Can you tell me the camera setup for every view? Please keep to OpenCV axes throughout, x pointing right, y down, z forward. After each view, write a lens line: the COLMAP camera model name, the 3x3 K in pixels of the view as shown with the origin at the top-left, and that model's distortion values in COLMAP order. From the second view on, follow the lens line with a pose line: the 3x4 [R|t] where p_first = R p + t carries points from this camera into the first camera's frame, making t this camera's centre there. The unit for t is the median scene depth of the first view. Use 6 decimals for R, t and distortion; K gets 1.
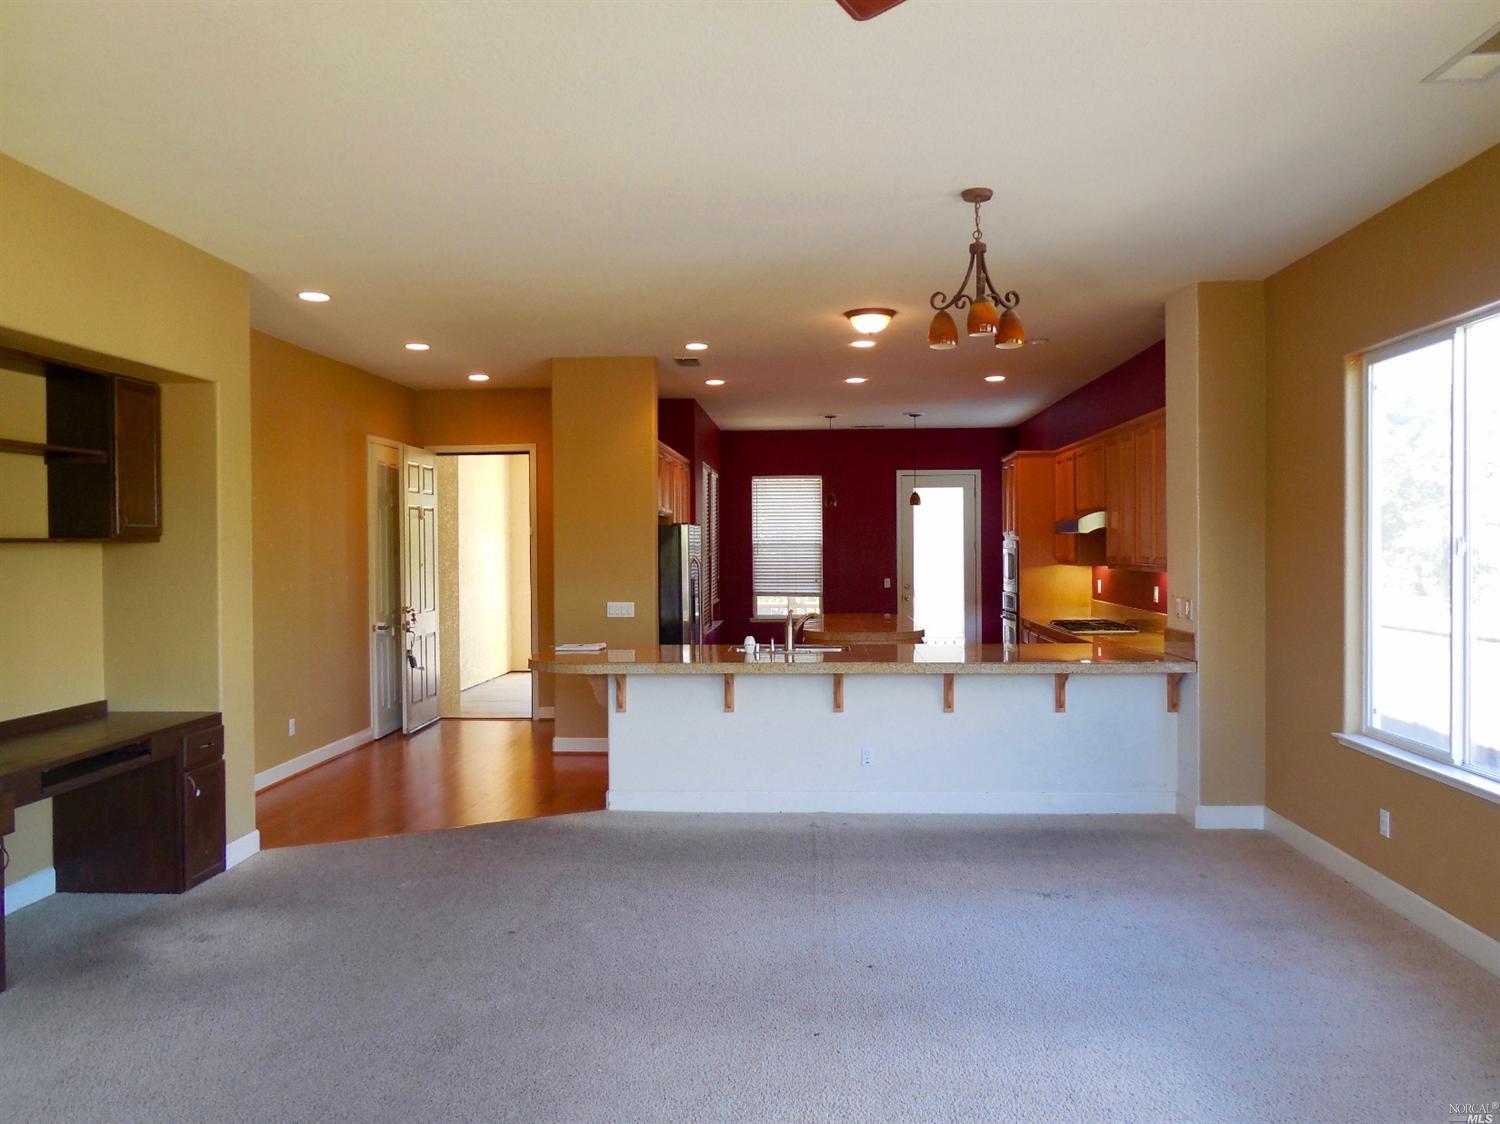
lens RADIAL K [[1128.6, 0, 750.0], [0, 1128.6, 562.0], [0, 0, 1]] dist [-0.006342, -0.005349]
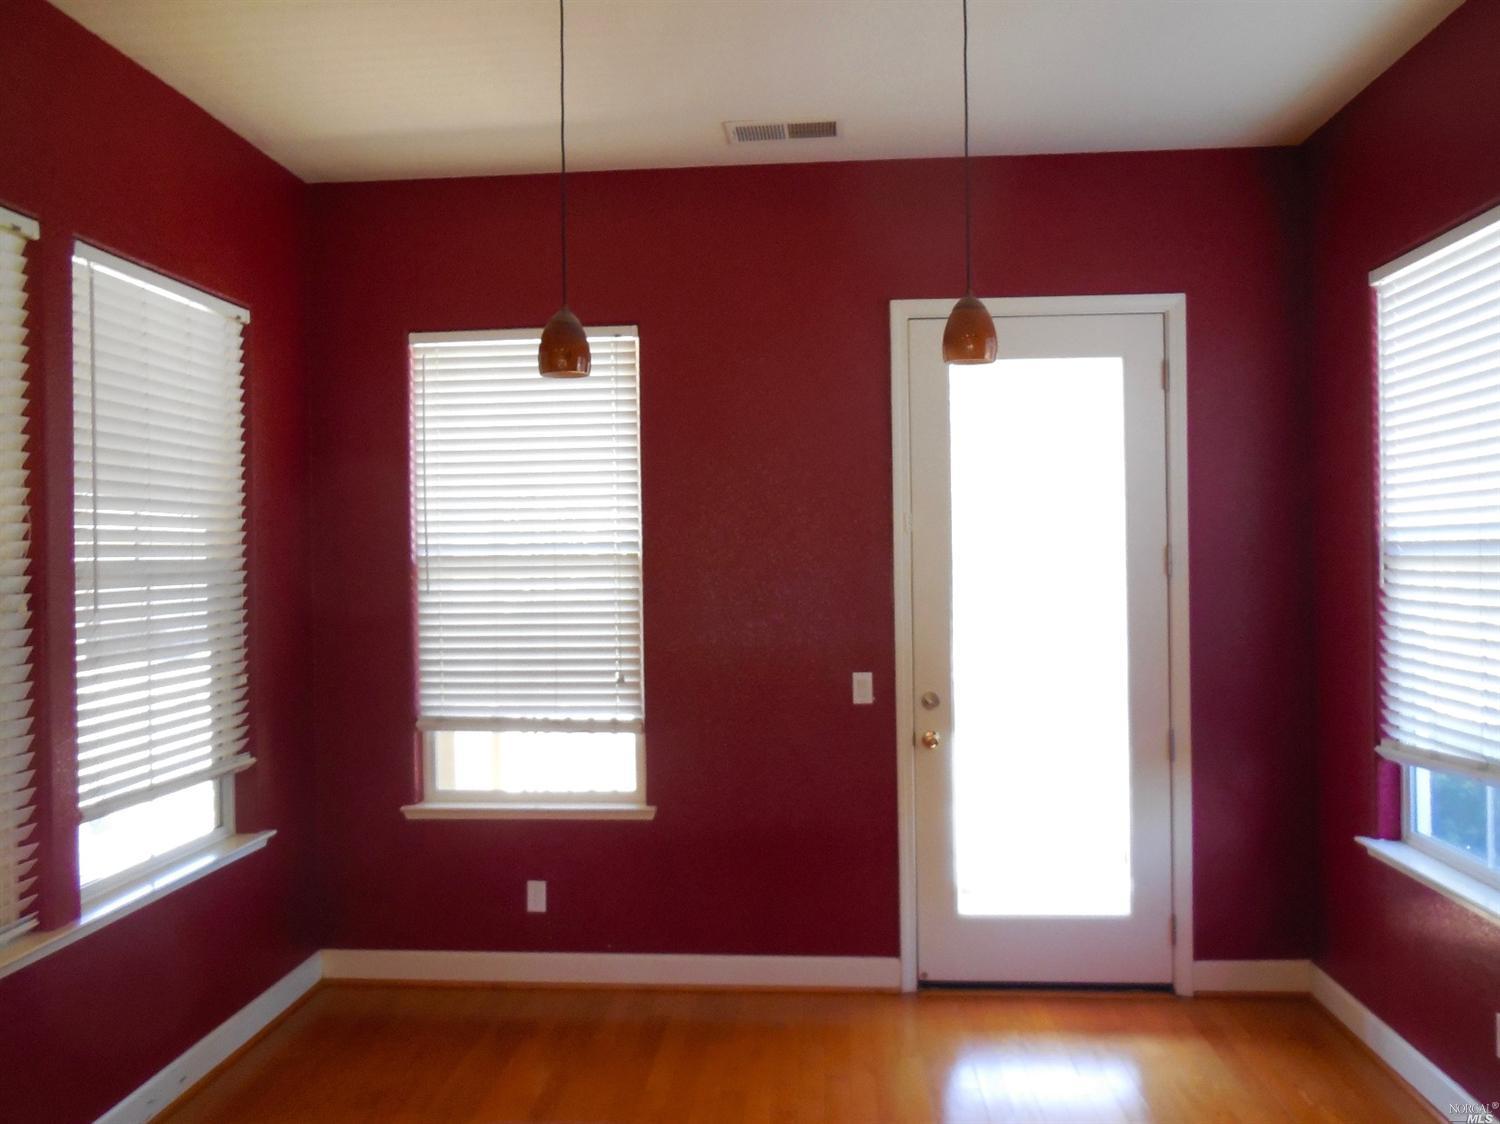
lens RADIAL K [[1128.6, 0, 750.0], [0, 1128.6, 562.0], [0, 0, 1]] dist [-0.006342, -0.005349]
pose [[0.999853, -0.005934, -0.016096, 0.097910], [0.005797, 0.999946, -0.008590, -0.011848], [0.016146, 0.008495, 0.999834, 0.710335]]
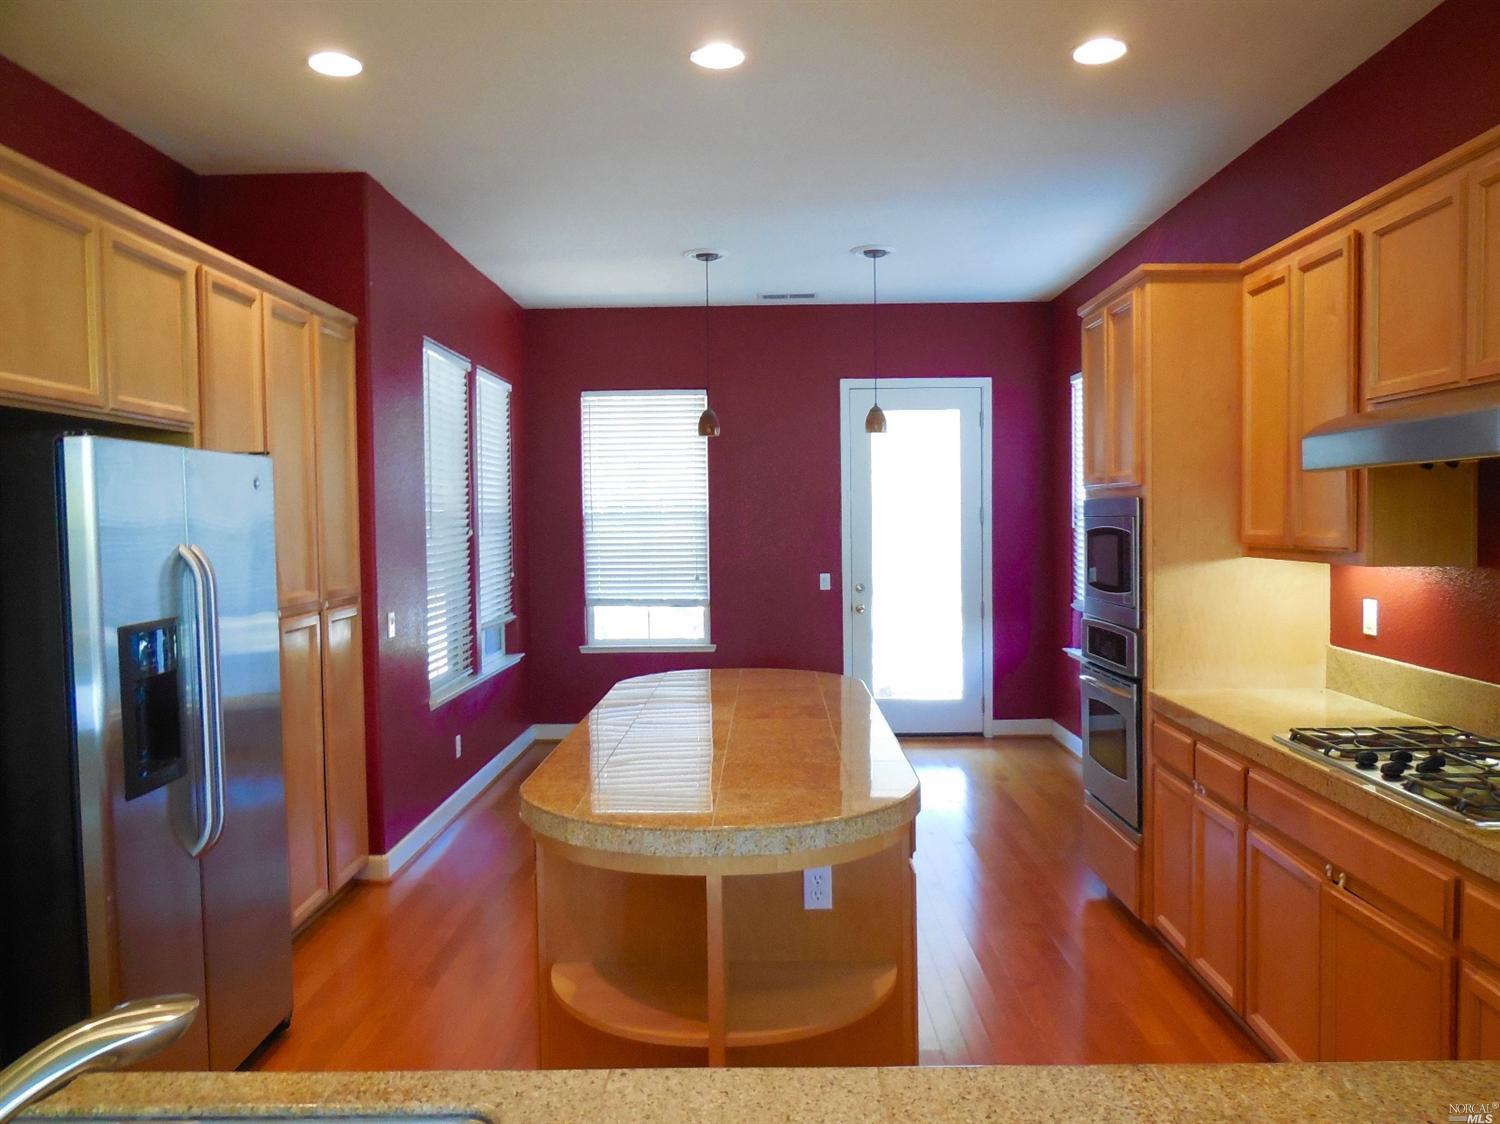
lens RADIAL K [[1128.6, 0, 750.0], [0, 1128.6, 562.0], [0, 0, 1]] dist [-0.006342, -0.005349]
pose [[0.999124, -0.005717, 0.041464, 0.061781], [0.004729, 0.999703, 0.023904, -0.004810], [-0.041588, -0.023687, 0.998854, 0.445711]]
